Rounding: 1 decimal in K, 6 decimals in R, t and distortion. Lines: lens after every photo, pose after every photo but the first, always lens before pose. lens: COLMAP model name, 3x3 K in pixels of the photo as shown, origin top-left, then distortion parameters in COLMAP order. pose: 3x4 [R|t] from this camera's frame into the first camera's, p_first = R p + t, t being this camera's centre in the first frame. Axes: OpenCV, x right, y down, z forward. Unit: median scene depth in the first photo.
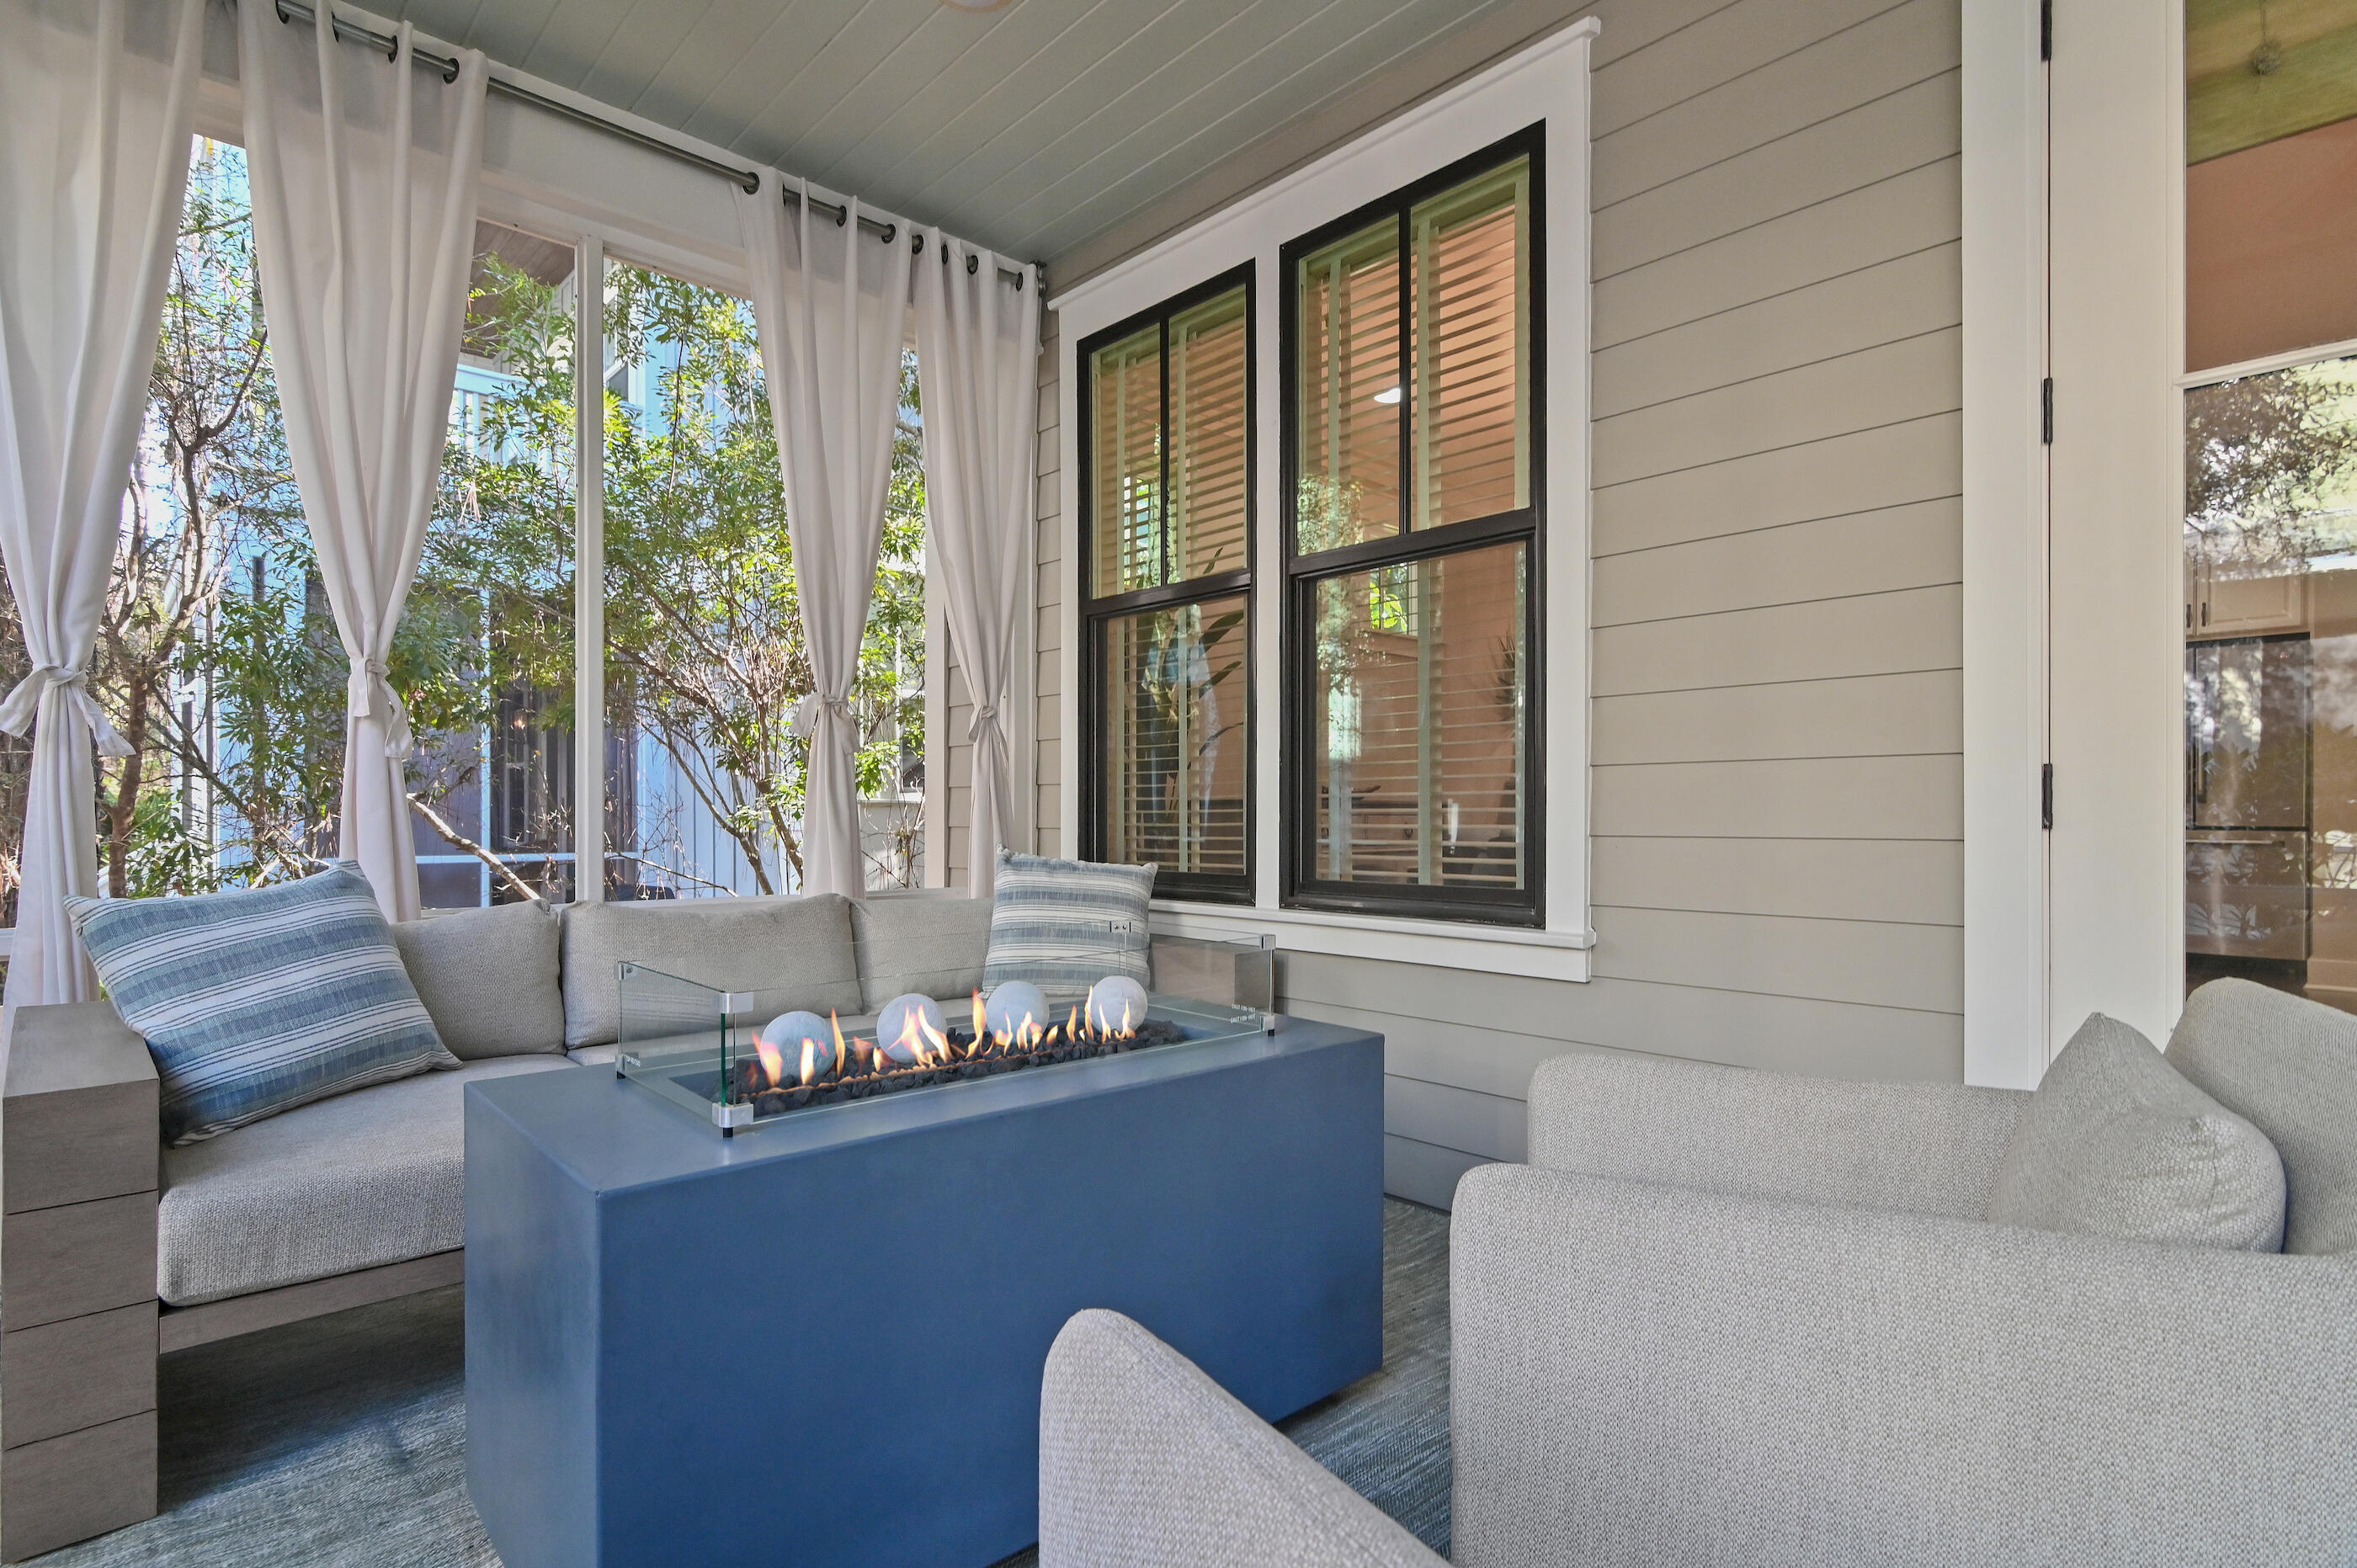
lens RADIAL K [[1167.3, 0, 1169.7], [0, 1167.3, 810.0], [0, 0, 1]] dist [-0.004532, -0.000430]
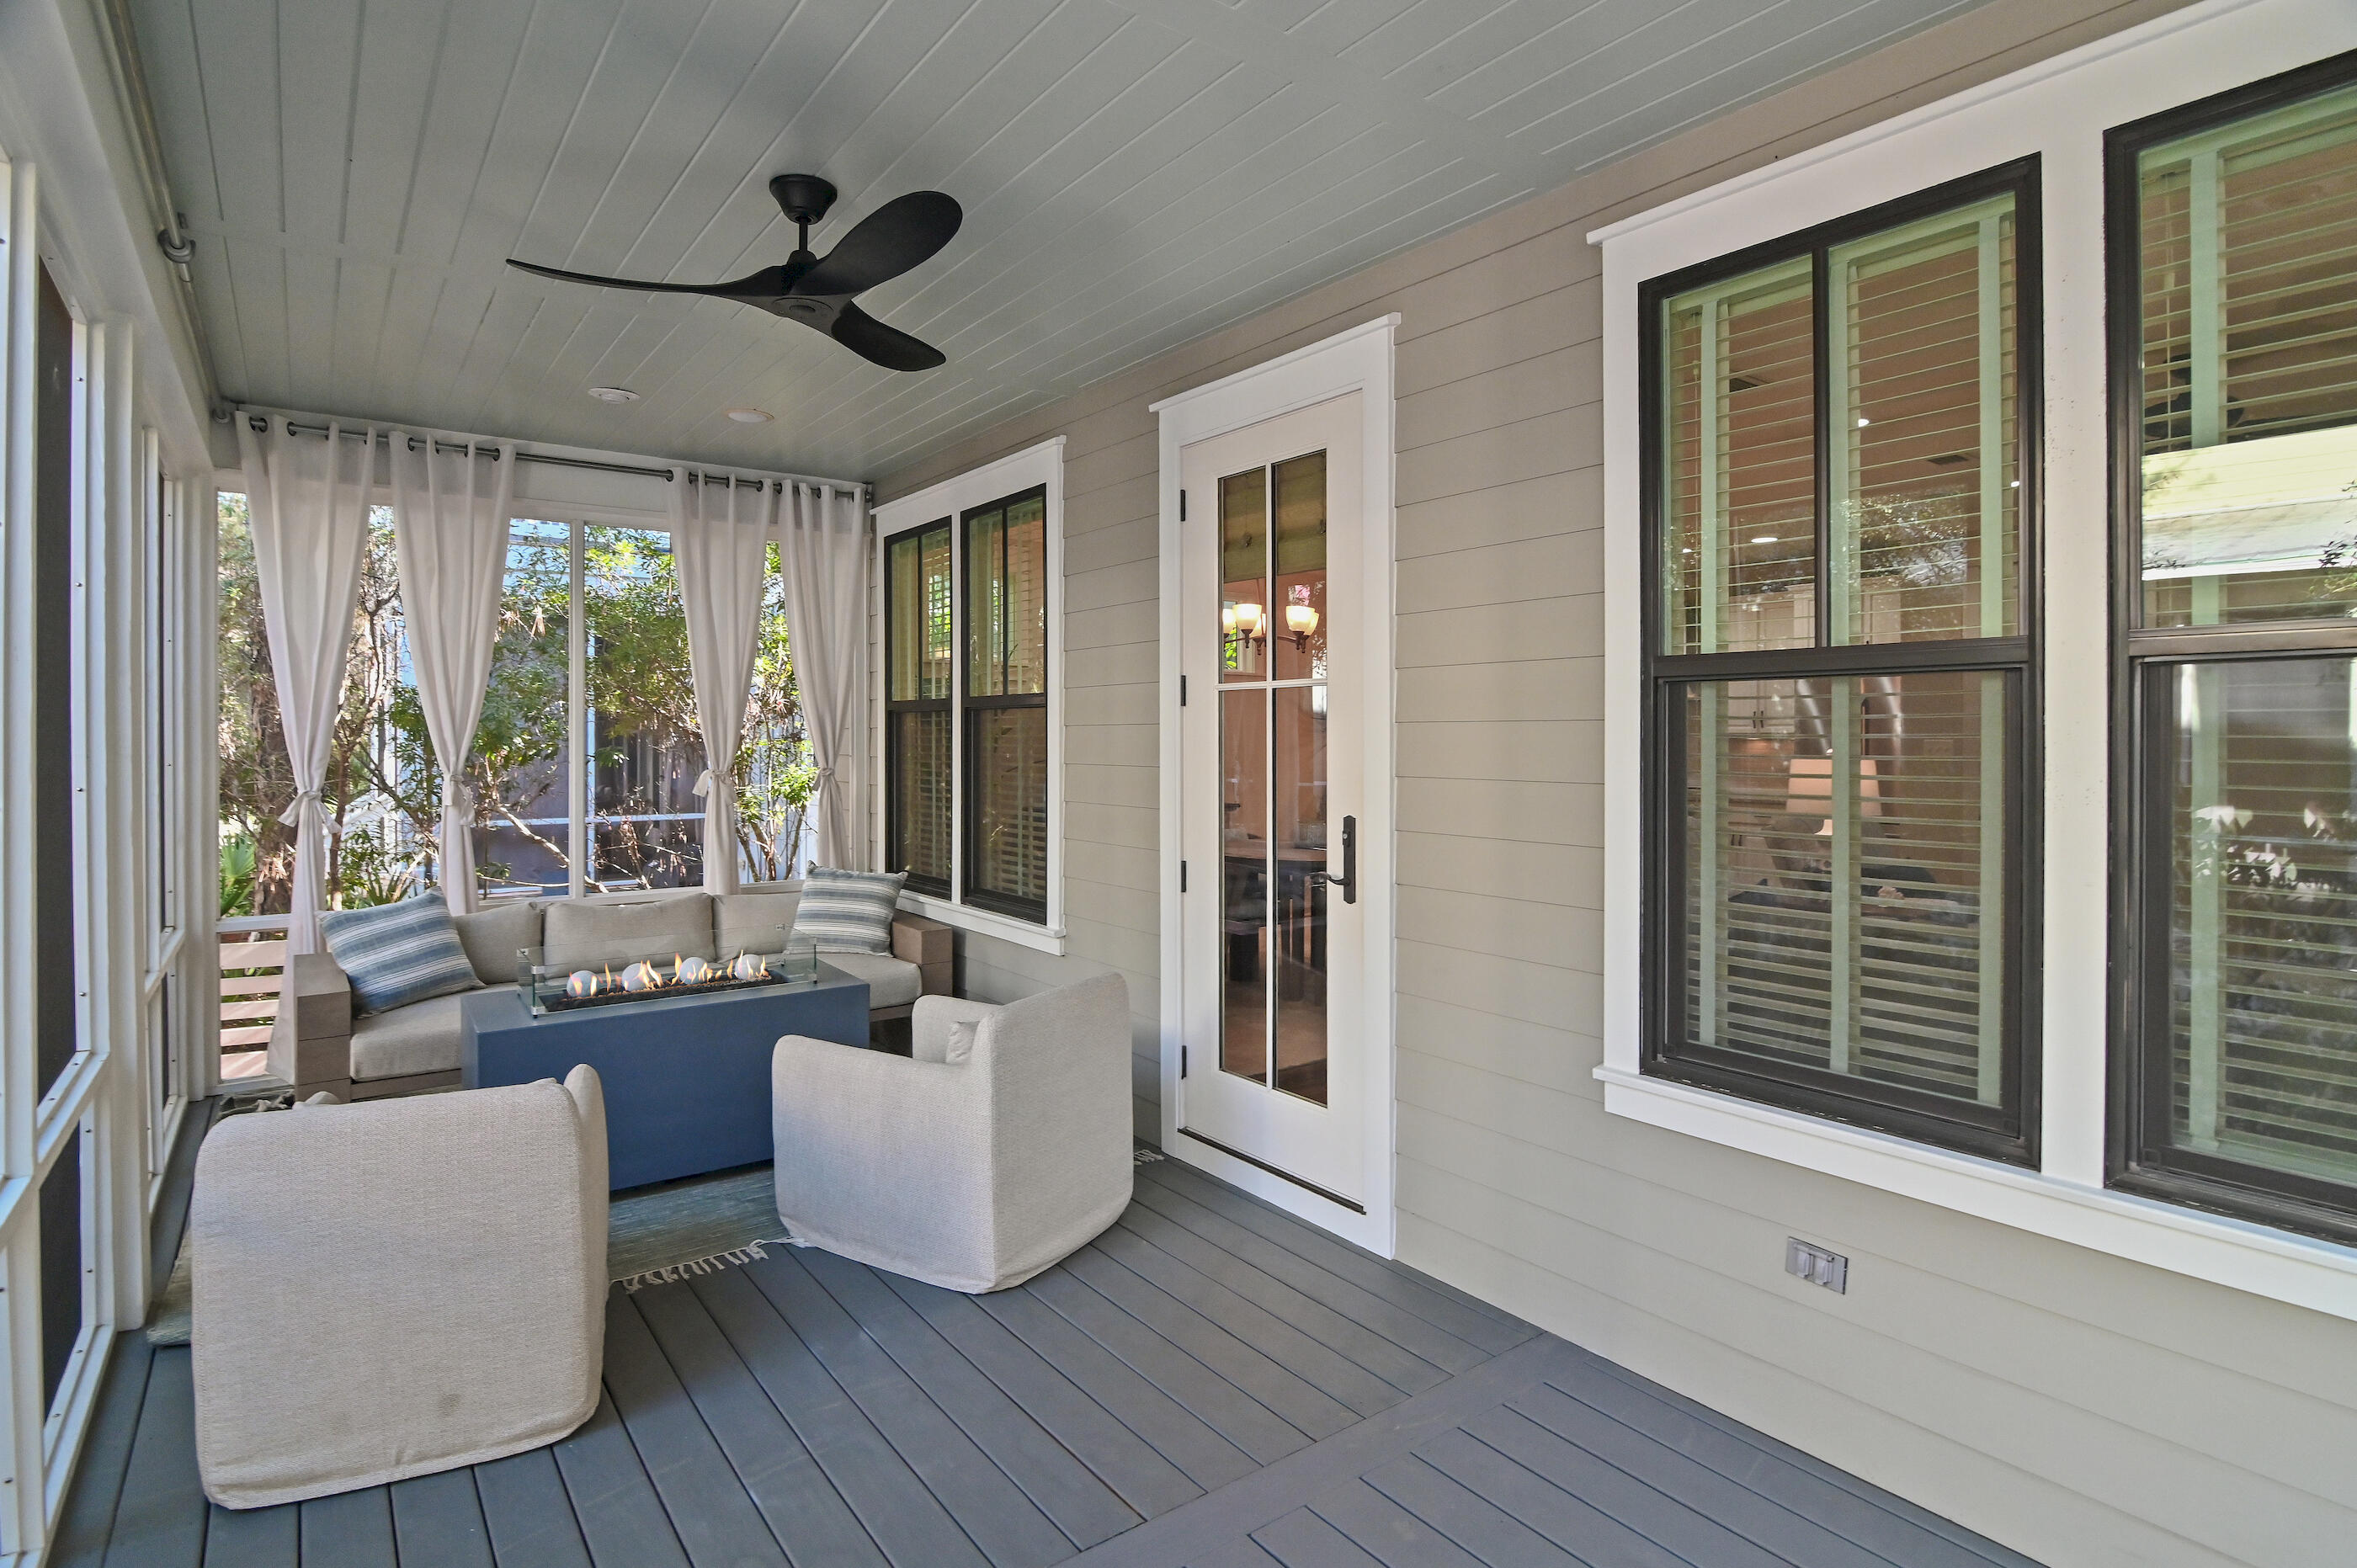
lens RADIAL K [[1181.1, 0, 1176.4], [0, 1181.1, 730.2], [0, 0, 1]] dist [-0.020738, 0.000284]
pose [[0.994034, -0.002201, -0.109049, 0.715720], [0.001870, 0.999993, -0.003135, -0.194353], [0.109056, 0.002912, 0.994031, -0.797961]]
